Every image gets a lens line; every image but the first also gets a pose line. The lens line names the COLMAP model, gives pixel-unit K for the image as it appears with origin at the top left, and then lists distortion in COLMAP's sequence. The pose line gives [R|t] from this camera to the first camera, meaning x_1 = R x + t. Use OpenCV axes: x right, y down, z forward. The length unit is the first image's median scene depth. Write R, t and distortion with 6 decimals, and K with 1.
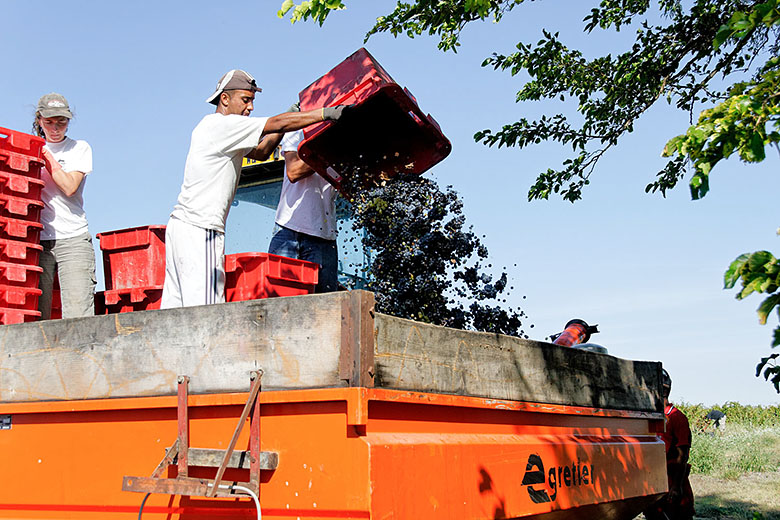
lens RADIAL K [[1003.5, 0, 390.0], [0, 1003.5, 260.0], [0, 0, 1]] dist [0.020972, 0.031630]
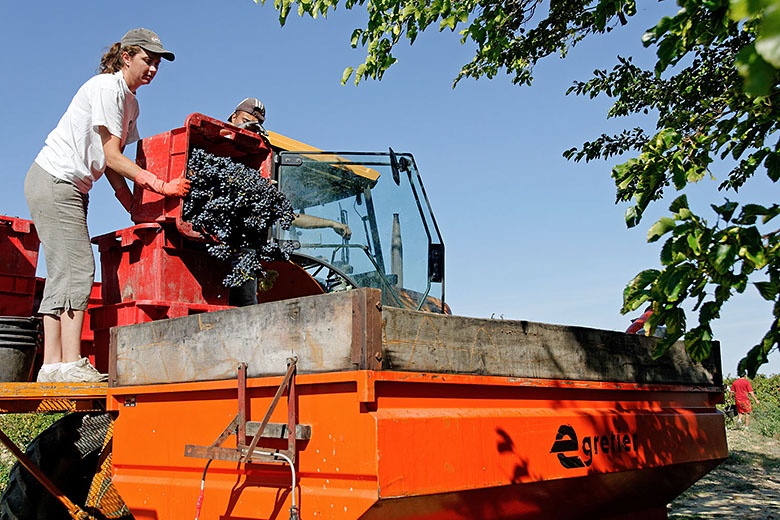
lens RADIAL K [[805.7, 0, 390.0], [0, 805.7, 260.0], [0, 0, 1]] dist [0.014933, 0.016972]
pose [[0.974806, -0.045980, -0.218265, 0.186524], [0.044774, 0.998942, -0.010468, 0.007758], [0.218516, 0.000432, 0.975833, 0.073818]]
